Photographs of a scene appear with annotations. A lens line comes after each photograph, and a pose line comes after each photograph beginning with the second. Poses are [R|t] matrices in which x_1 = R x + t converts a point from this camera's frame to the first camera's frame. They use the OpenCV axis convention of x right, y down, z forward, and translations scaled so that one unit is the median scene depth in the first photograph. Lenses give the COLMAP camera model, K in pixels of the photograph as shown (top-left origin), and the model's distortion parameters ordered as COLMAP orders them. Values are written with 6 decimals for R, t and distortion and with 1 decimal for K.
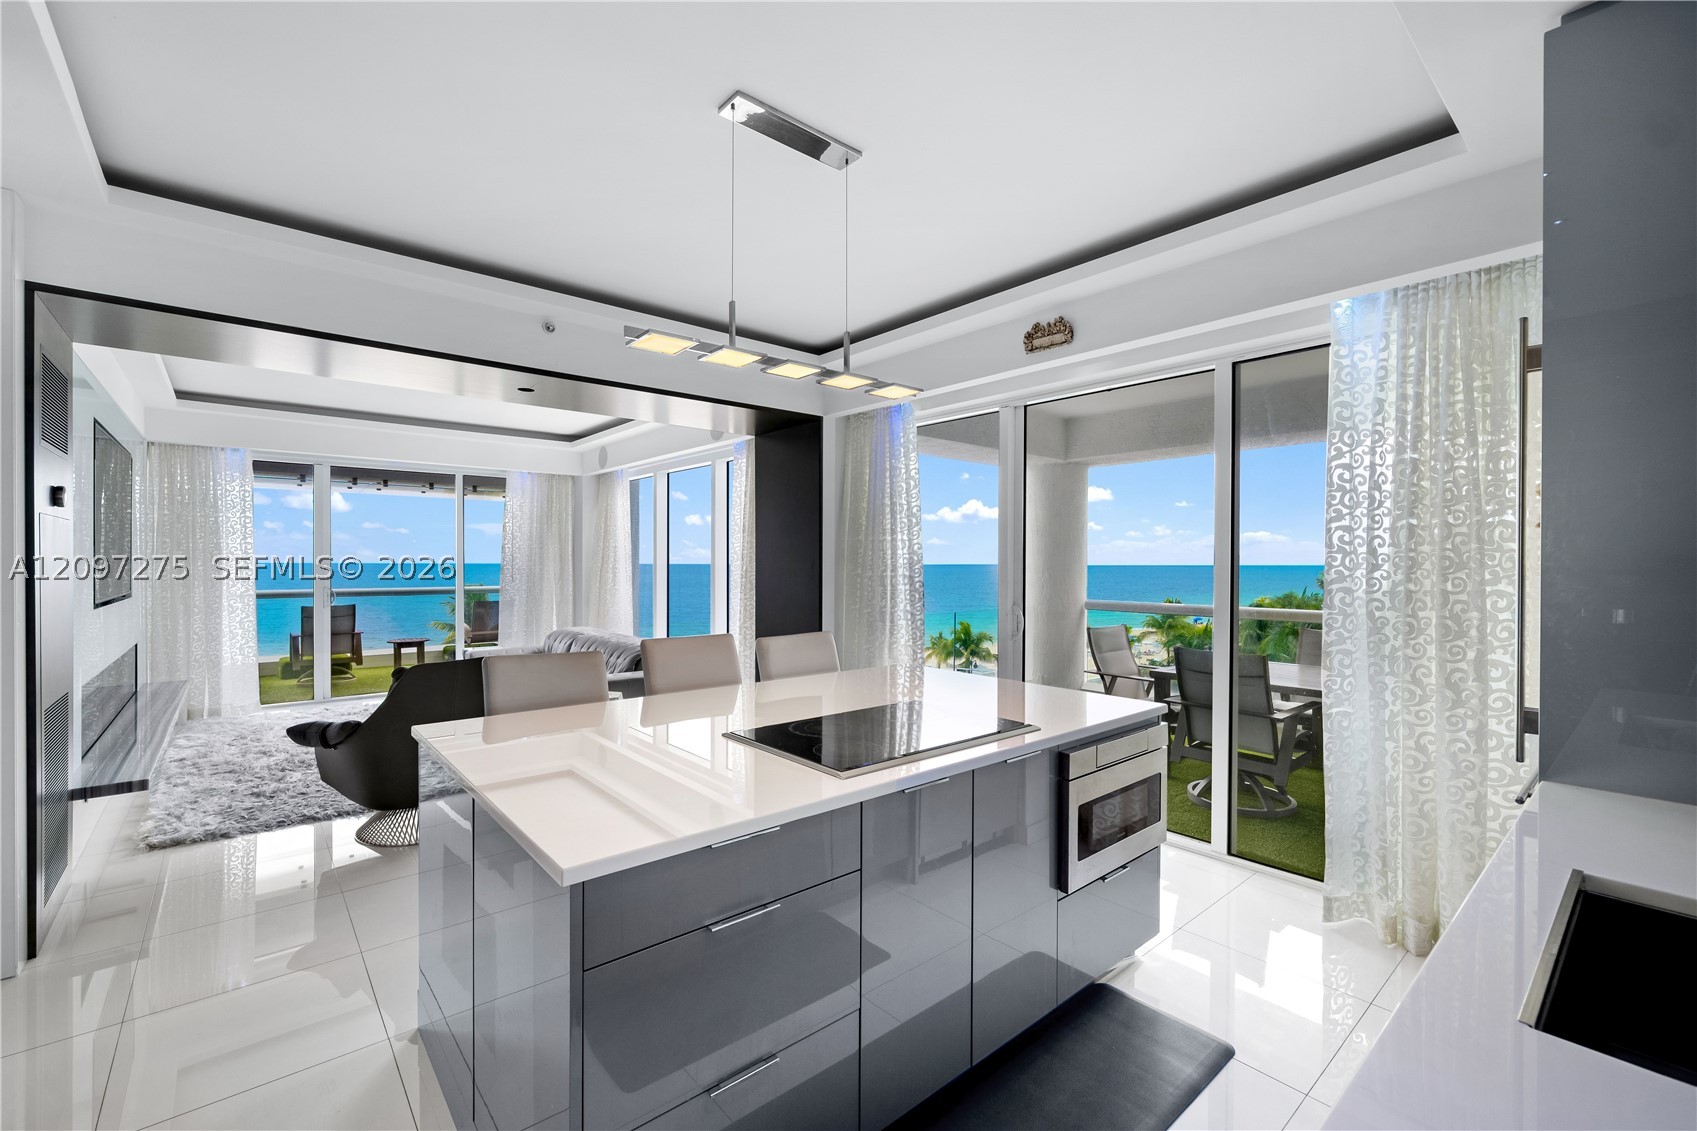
lens RADIAL K [[697.1, 0, 826.2], [0, 697.1, 565.9], [0, 0, 1]] dist [0.001123, -0.000192]
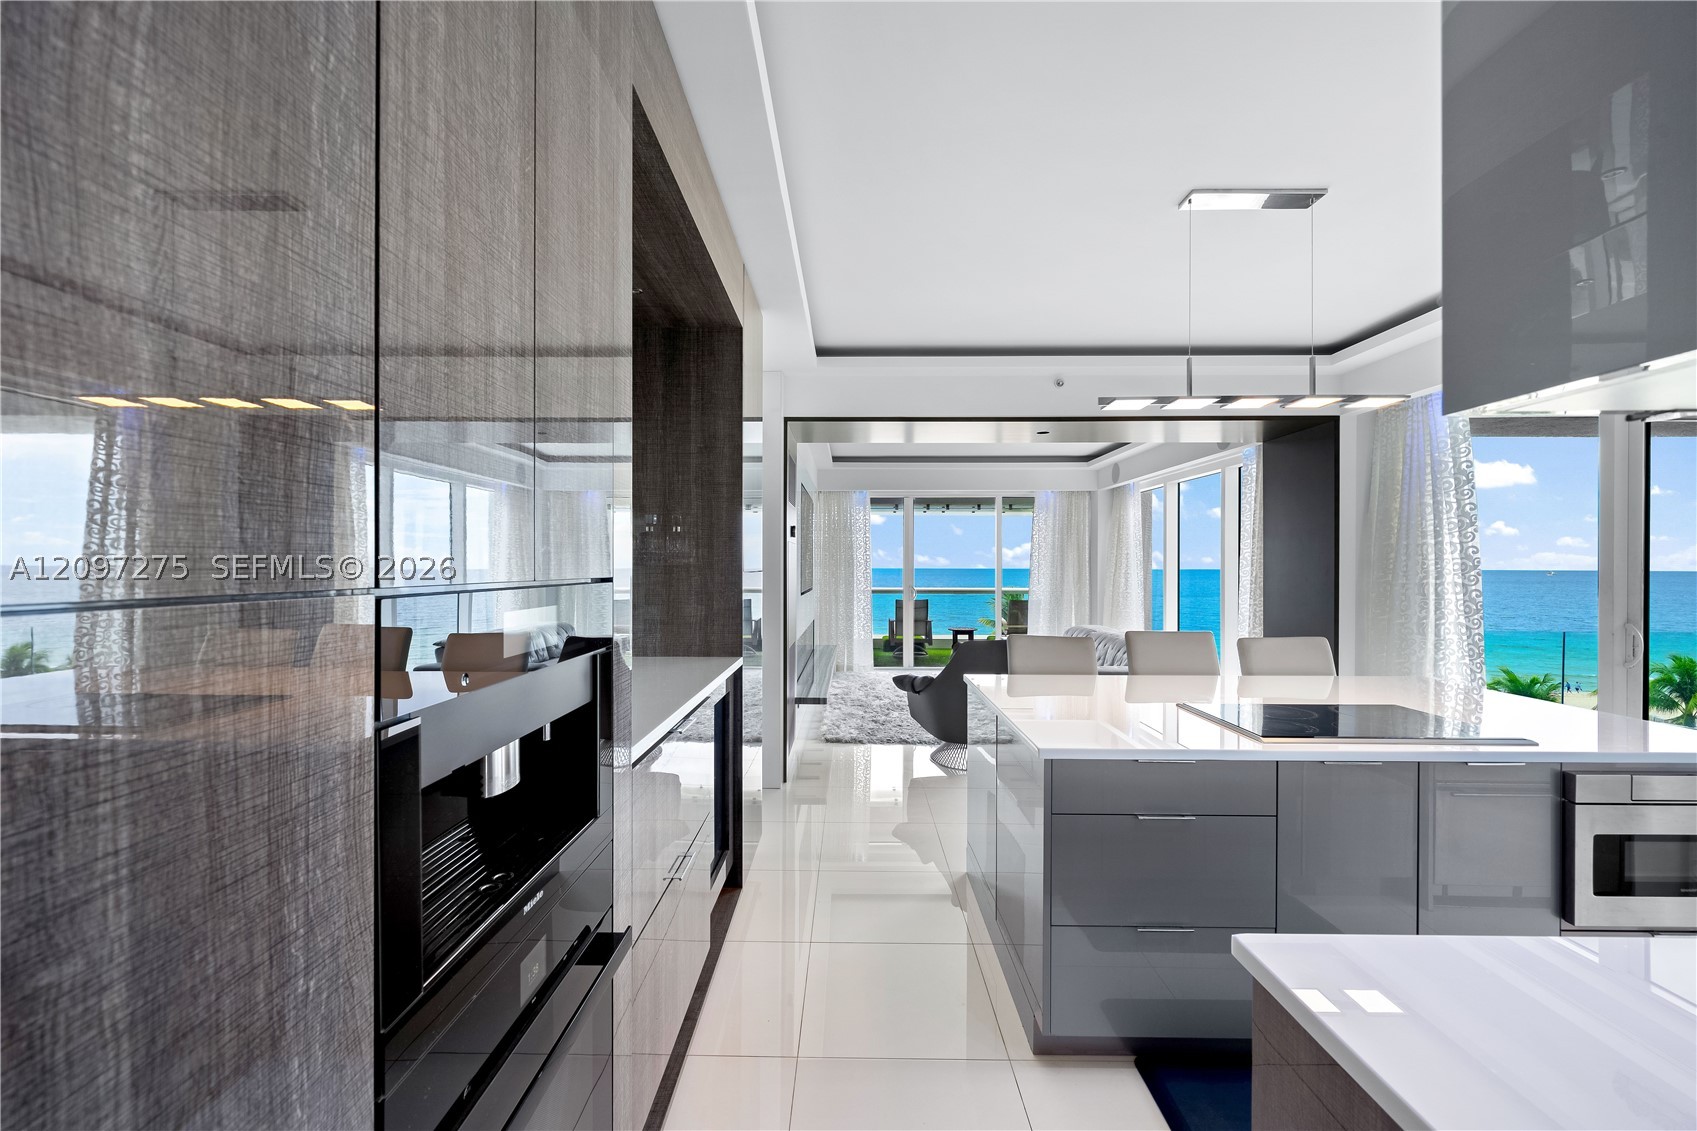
lens RADIAL K [[697.1, 0, 856.7], [0, 697.1, 575.5], [0, 0, 1]] dist [0.001123, -0.000192]
pose [[0.770295, 0.007124, -0.637648, 0.087455], [-0.003232, 0.999968, 0.007268, 0.000115], [0.637679, -0.003538, 0.770294, -0.143376]]
